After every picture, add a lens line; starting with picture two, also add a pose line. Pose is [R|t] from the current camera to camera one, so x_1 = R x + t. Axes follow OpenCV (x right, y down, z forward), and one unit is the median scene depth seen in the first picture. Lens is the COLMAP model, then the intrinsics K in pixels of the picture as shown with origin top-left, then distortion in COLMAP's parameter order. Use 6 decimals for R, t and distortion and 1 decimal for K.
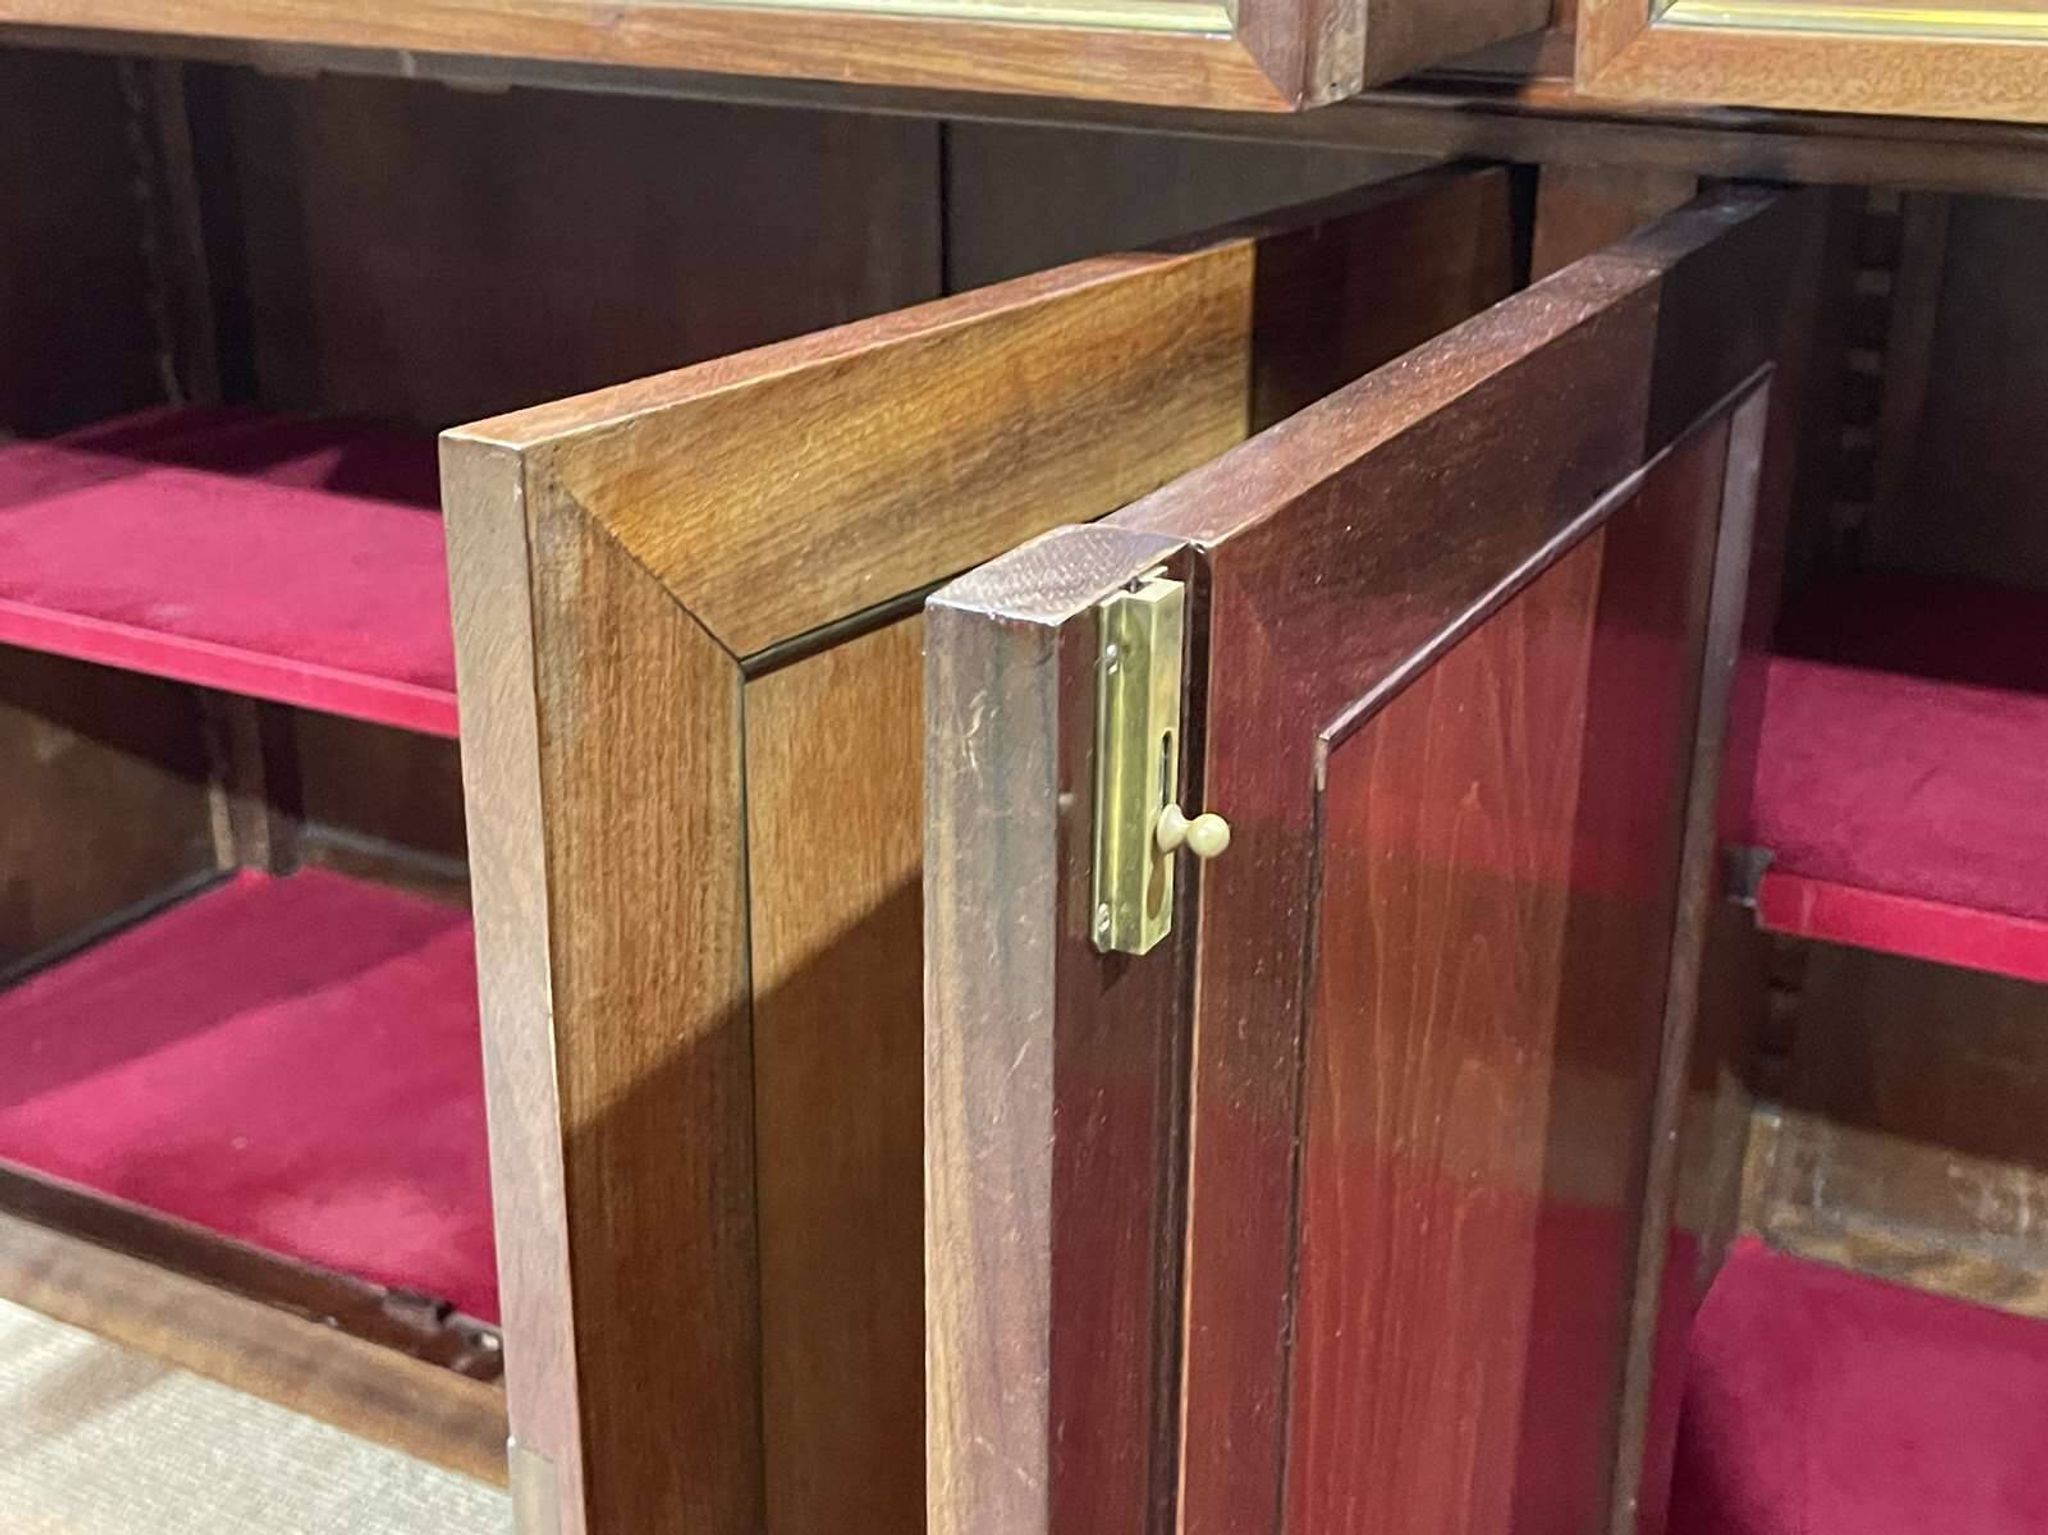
lens RADIAL K [[2547.5, 0, 1038.5], [0, 2547.5, 785.8], [0, 0, 1]] dist [0.034413, 0.000000]
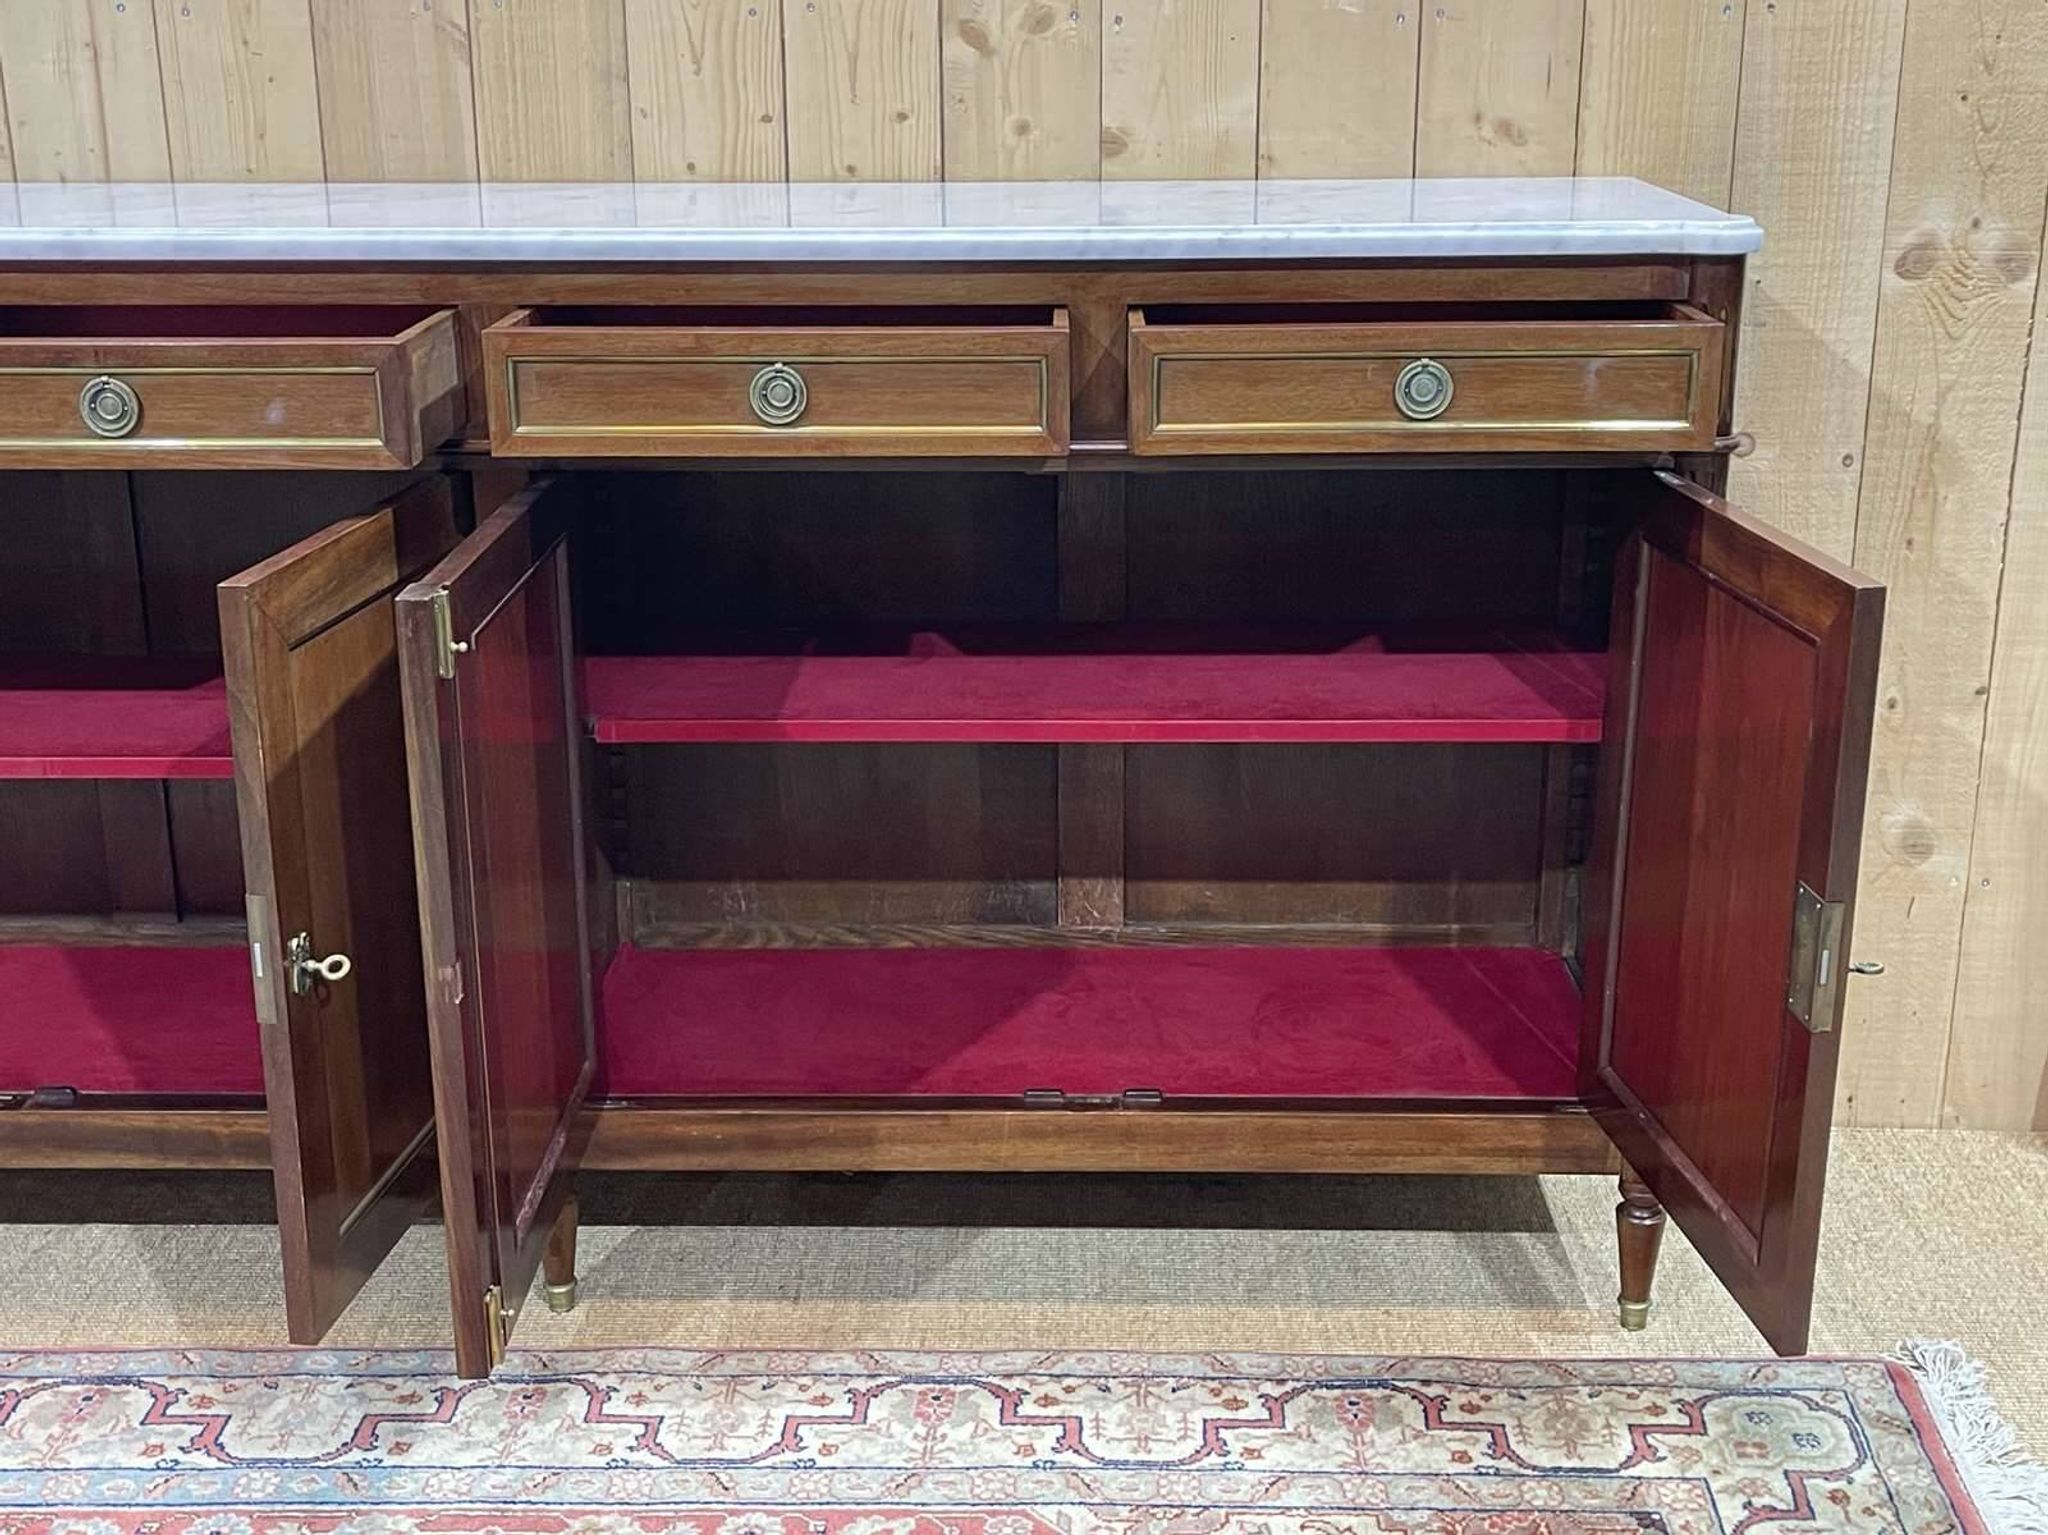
lens RADIAL K [[2547.5, 0, 1026.4], [0, 2547.5, 791.0], [0, 0, 1]] dist [0.034413, 0.000000]
pose [[0.892080, -0.147836, 0.427010, -0.547908], [0.177308, 0.983703, -0.029850, 0.316298], [-0.415638, 0.102341, 0.903754, -1.878270]]
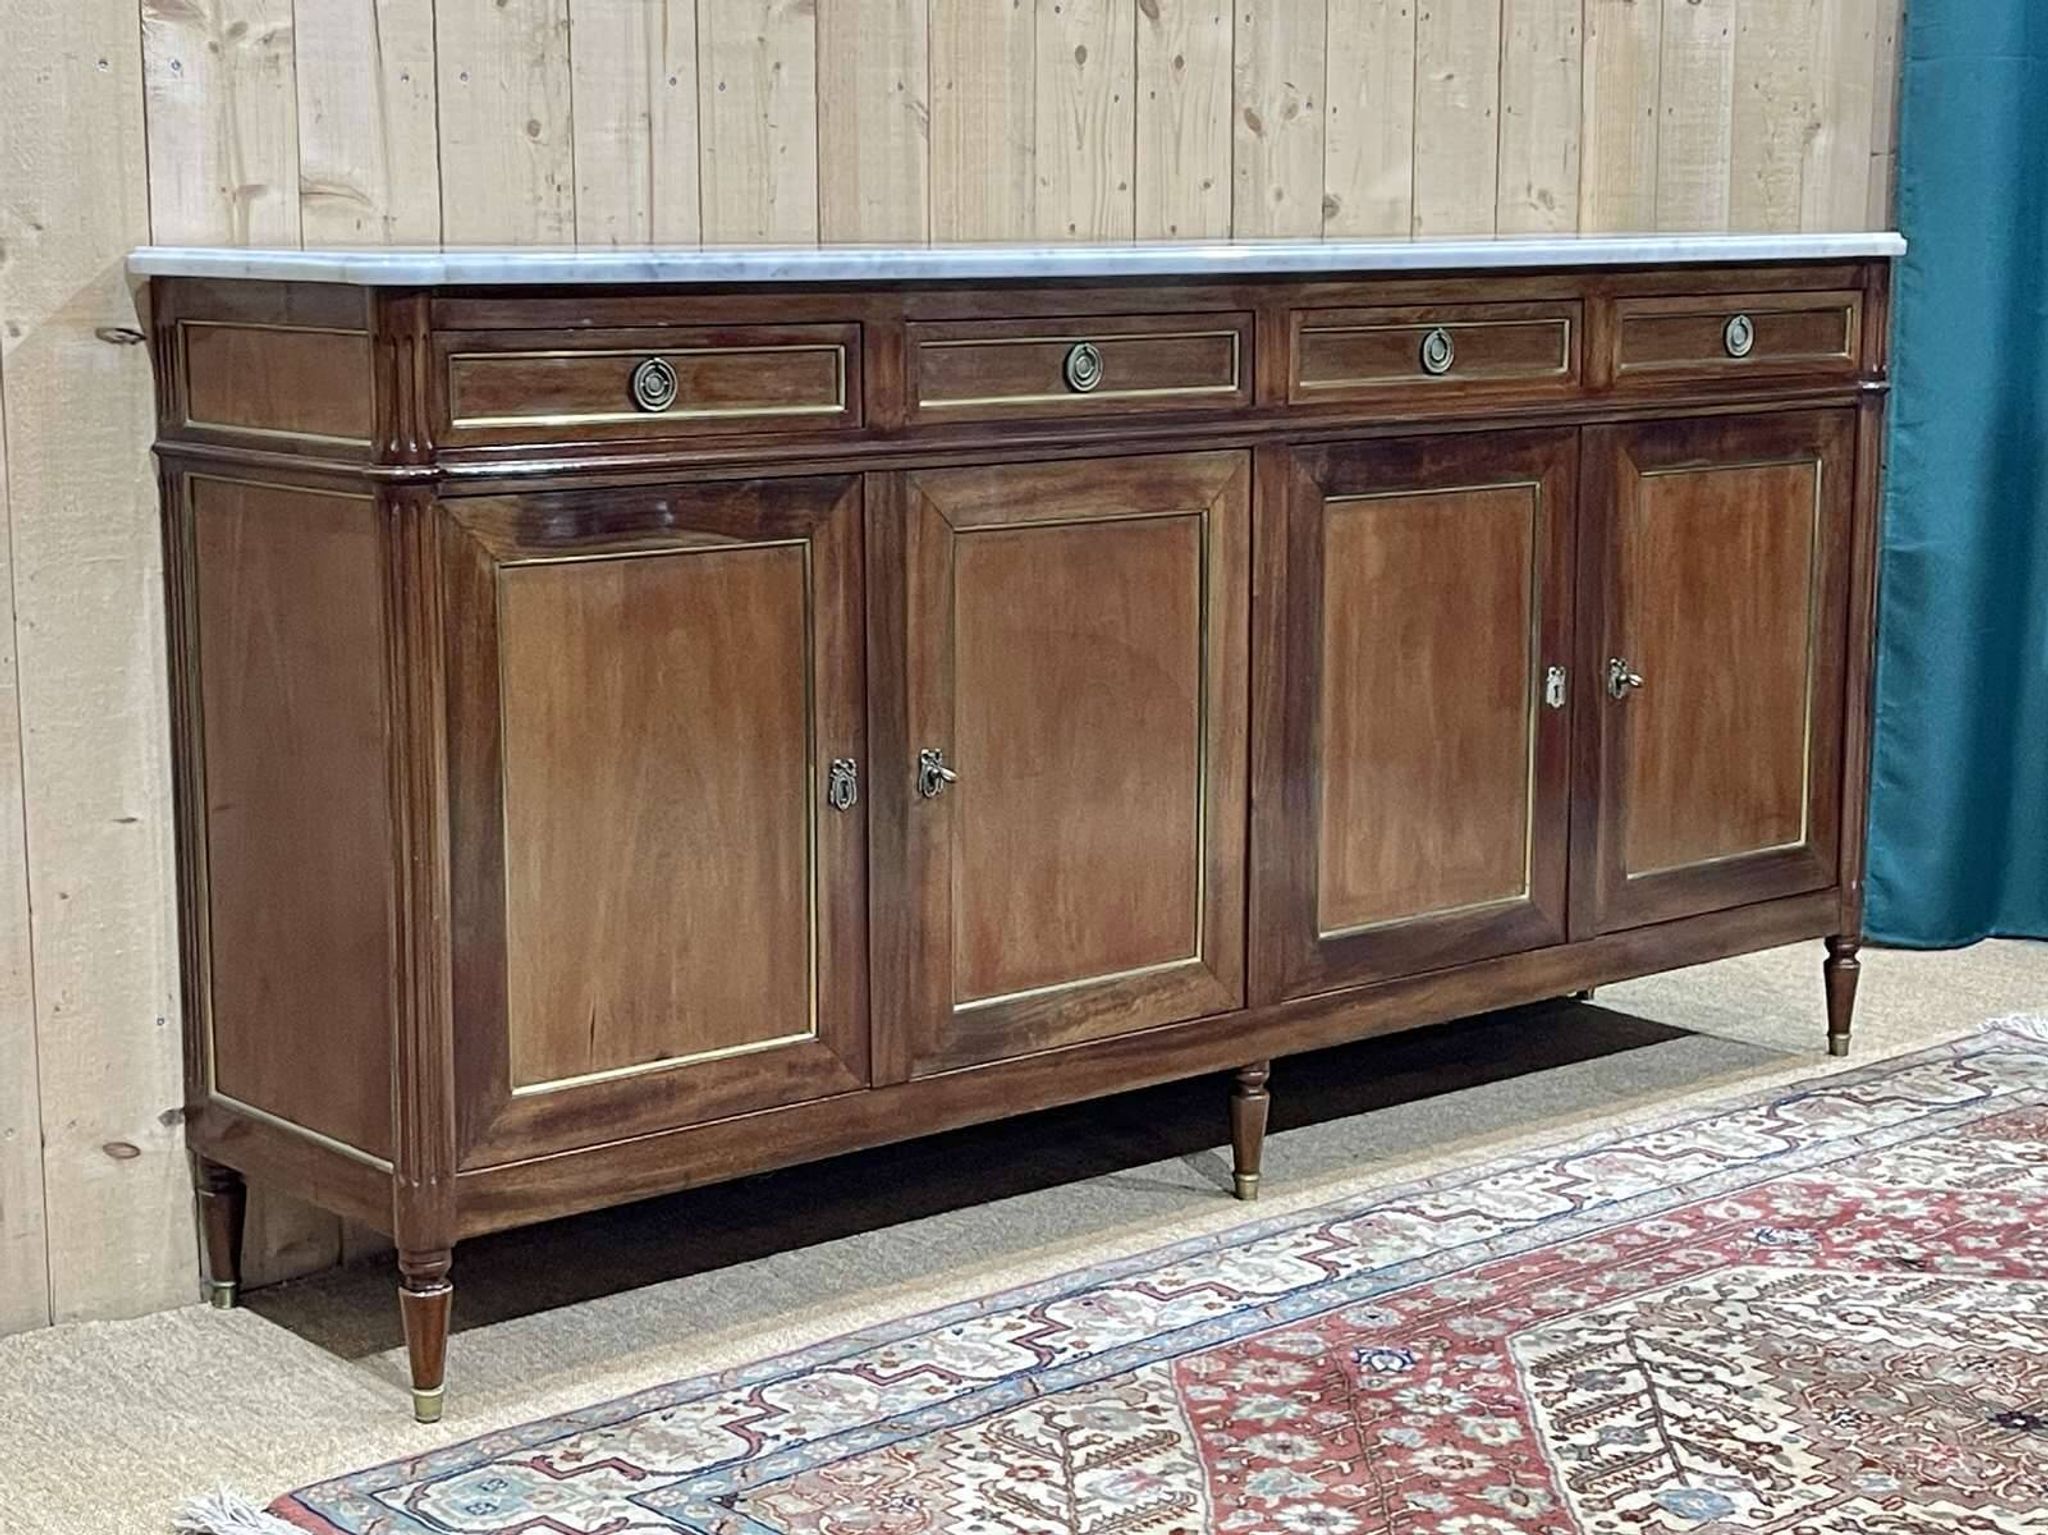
lens RADIAL K [[3464.7, 0, 1031.7], [0, 3464.7, 779.3], [0, 0, 1]] dist [0.076796, 0.000000]
pose [[0.366845, -0.159387, 0.916526, -4.549818], [0.349567, 0.936630, 0.022967, -0.041876], [-0.862106, 0.311962, 0.399315, -0.474889]]
